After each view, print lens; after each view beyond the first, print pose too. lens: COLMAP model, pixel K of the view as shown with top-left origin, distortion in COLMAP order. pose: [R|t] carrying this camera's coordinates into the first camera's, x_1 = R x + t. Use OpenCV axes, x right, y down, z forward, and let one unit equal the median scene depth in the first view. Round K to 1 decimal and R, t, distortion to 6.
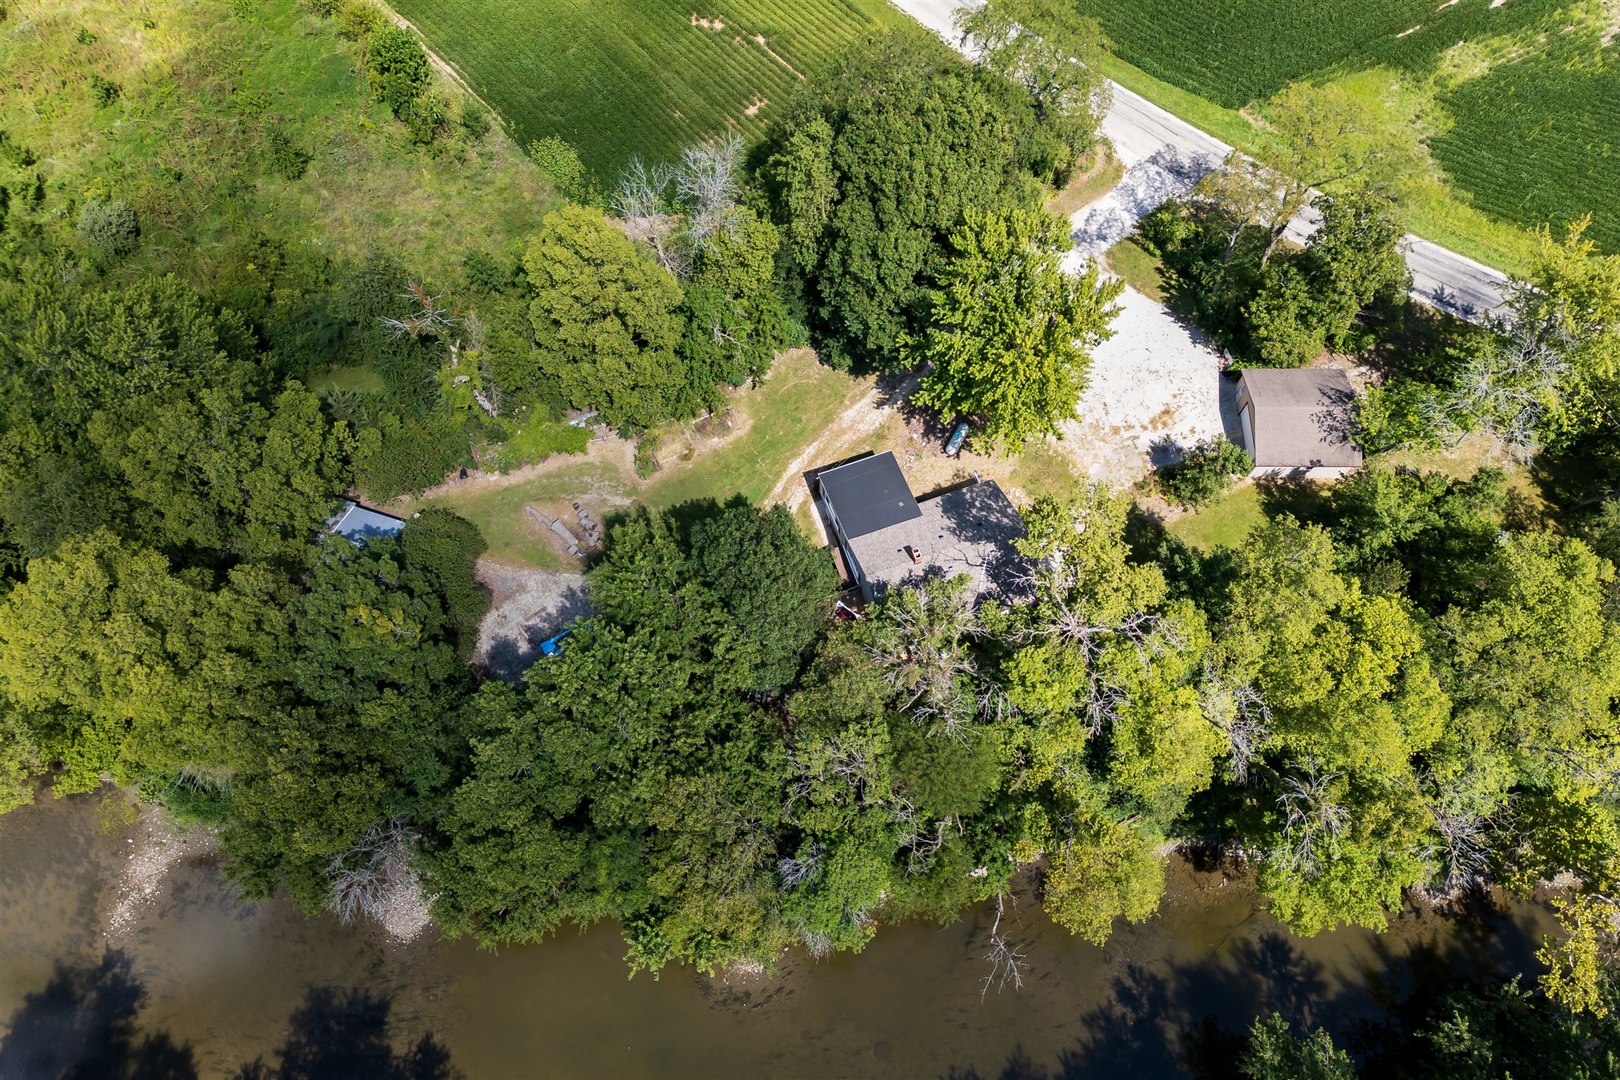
lens RADIAL K [[1130.7, 0, 808.3], [0, 1130.7, 532.6], [0, 0, 1]] dist [0.081983, -0.083512]
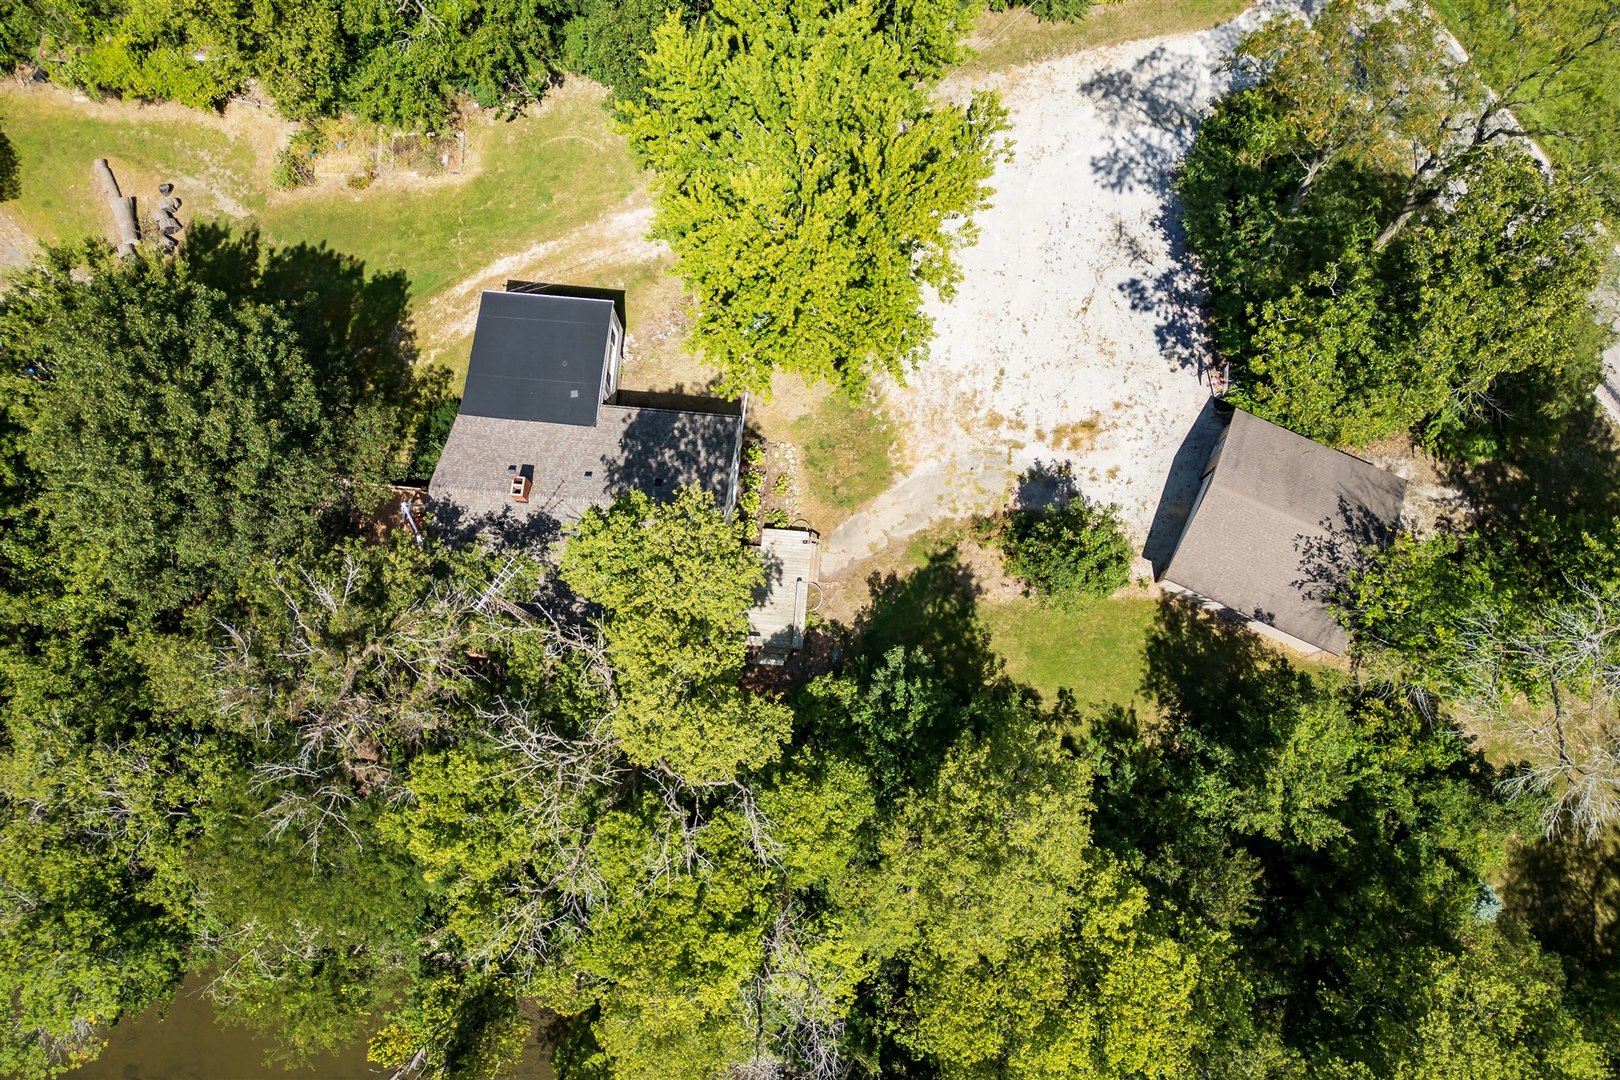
lens RADIAL K [[1130.7, 0, 808.3], [0, 1130.7, 532.6], [0, 0, 1]] dist [0.081983, -0.083512]
pose [[0.909245, 0.407327, -0.085774, 0.264237], [-0.385140, 0.901390, 0.197898, -0.120050], [0.157925, -0.146903, 0.976463, 0.412355]]
